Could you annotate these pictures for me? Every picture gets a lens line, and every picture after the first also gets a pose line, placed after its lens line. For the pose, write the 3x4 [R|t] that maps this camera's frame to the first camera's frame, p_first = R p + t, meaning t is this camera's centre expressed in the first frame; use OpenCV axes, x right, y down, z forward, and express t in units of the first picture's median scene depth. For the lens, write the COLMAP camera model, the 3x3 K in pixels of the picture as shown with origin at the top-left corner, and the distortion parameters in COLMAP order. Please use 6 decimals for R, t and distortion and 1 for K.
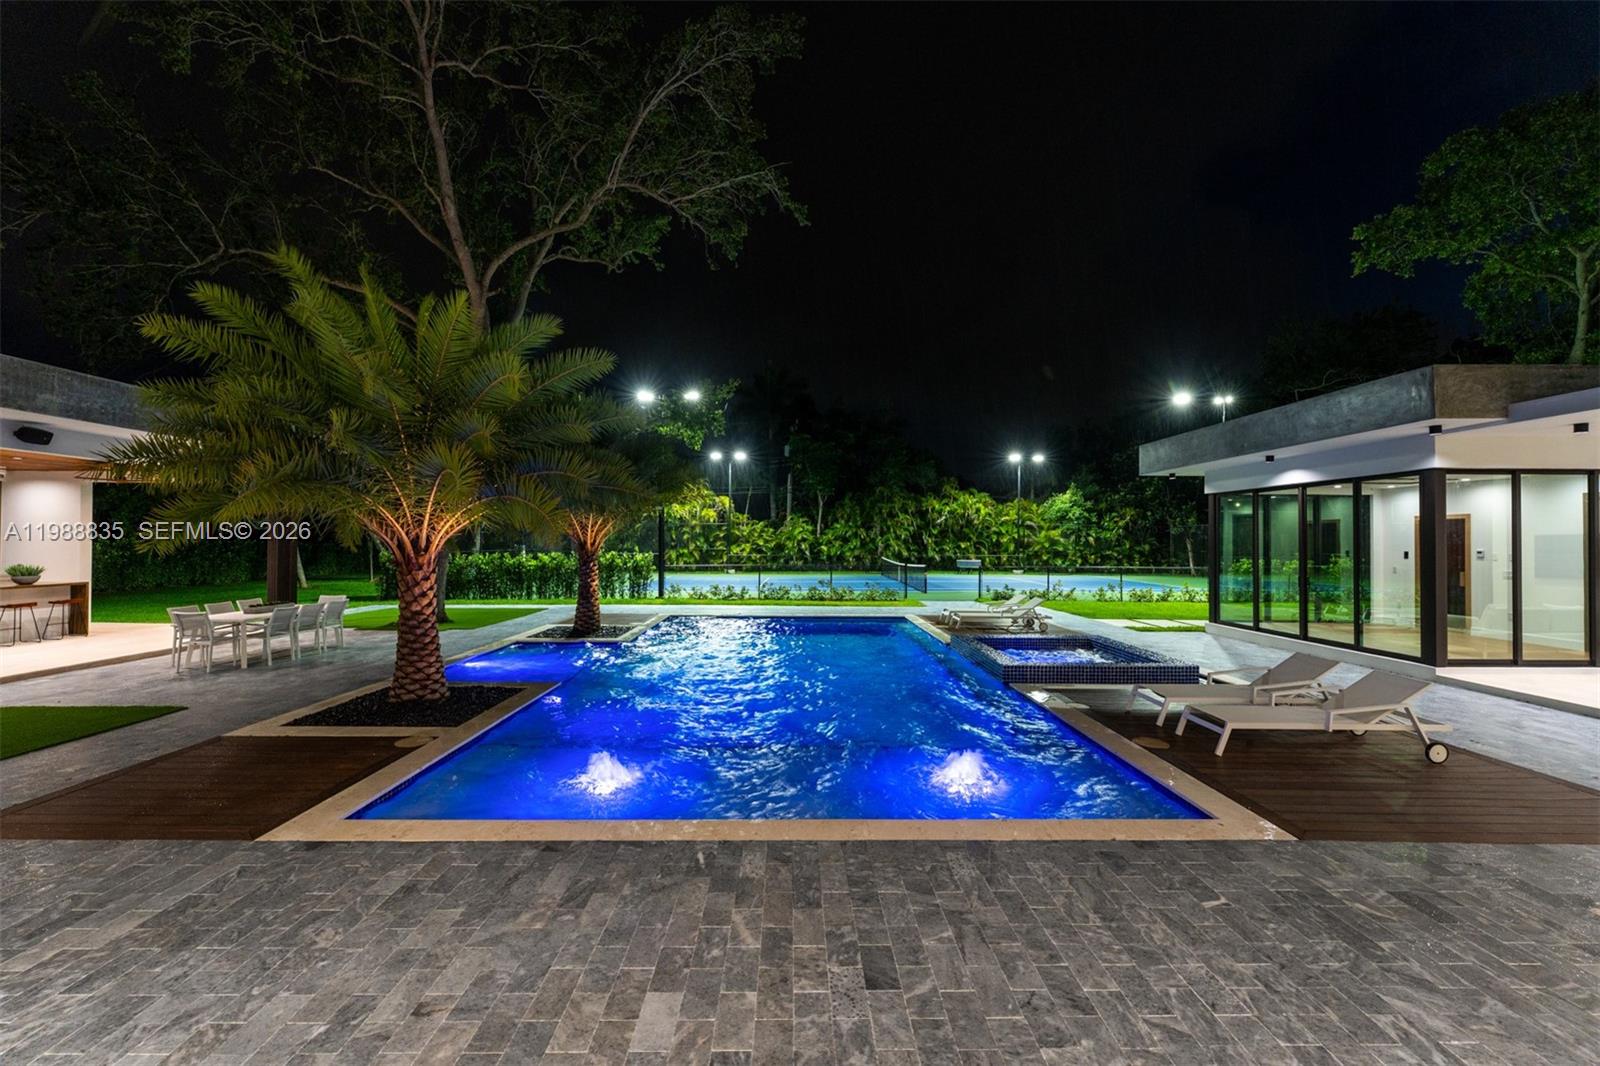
lens RADIAL K [[642.7, 0, 806.3], [0, 642.7, 521.8], [0, 0, 1]] dist [0.000401, -0.000049]
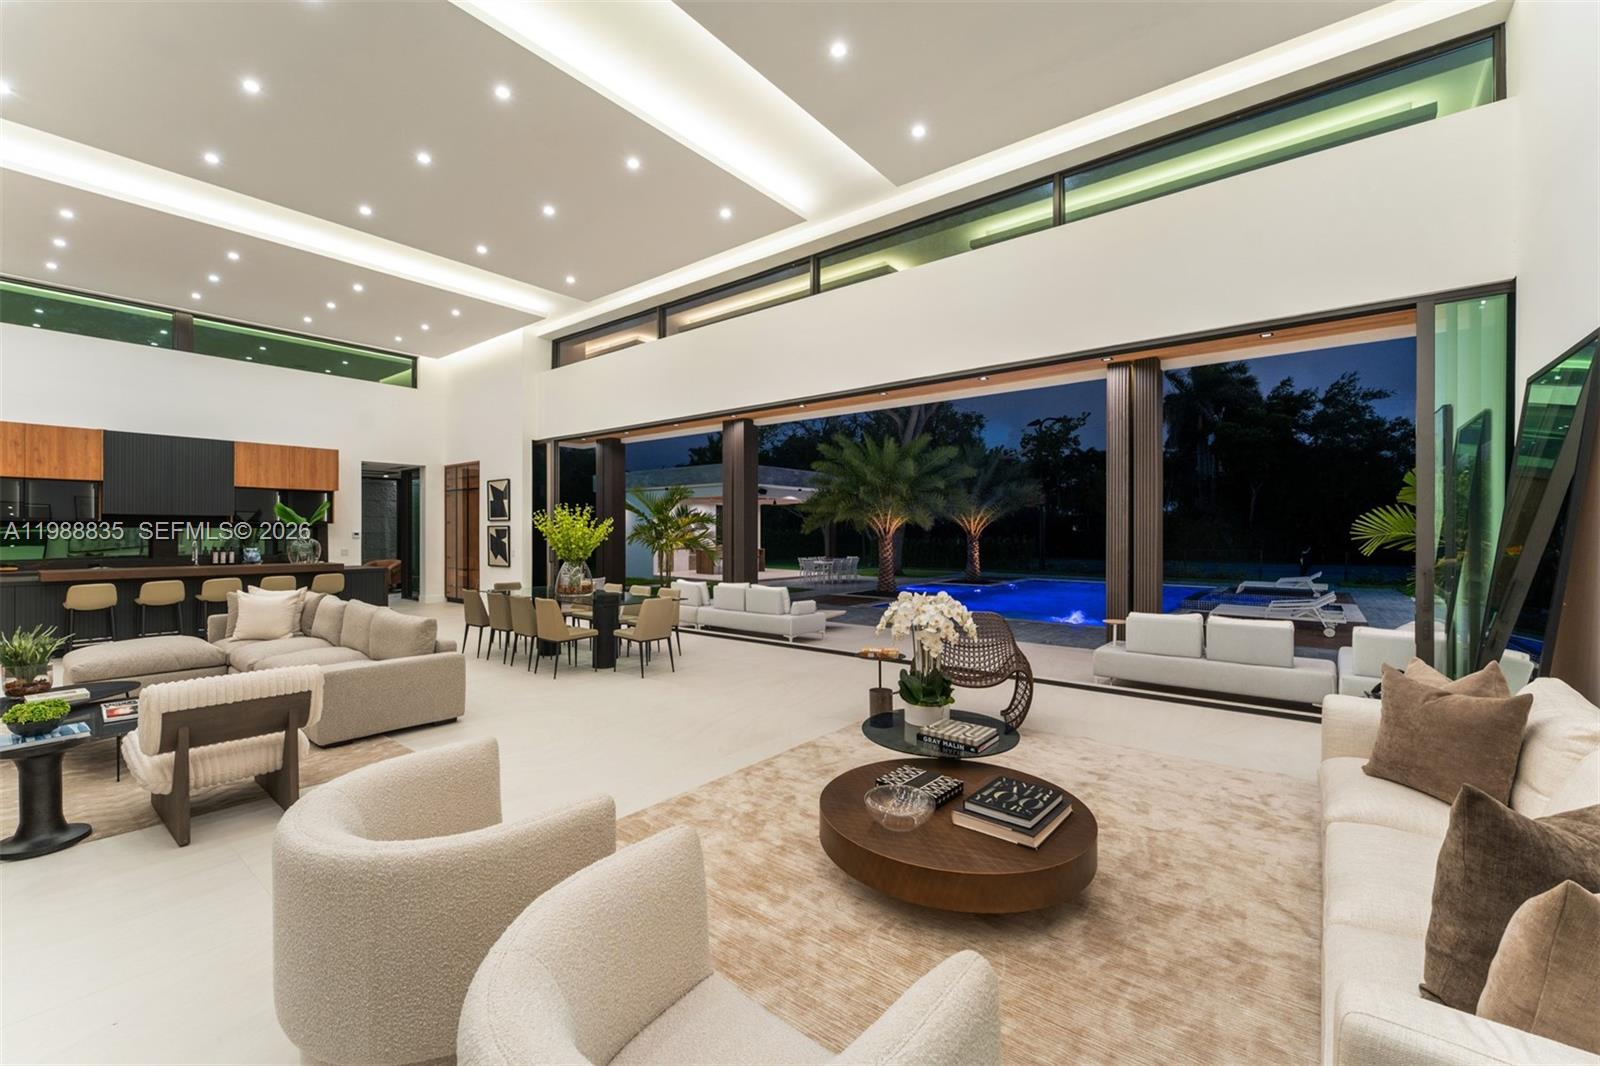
lens RADIAL K [[642.7, 0, 806.3], [0, 642.7, 521.8], [0, 0, 1]] dist [0.000401, -0.000049]
pose [[0.775365, -0.008580, -0.631456, 0.747483], [0.018808, 0.999778, 0.009509, -0.029796], [0.631234, -0.019249, 0.775354, -1.150049]]
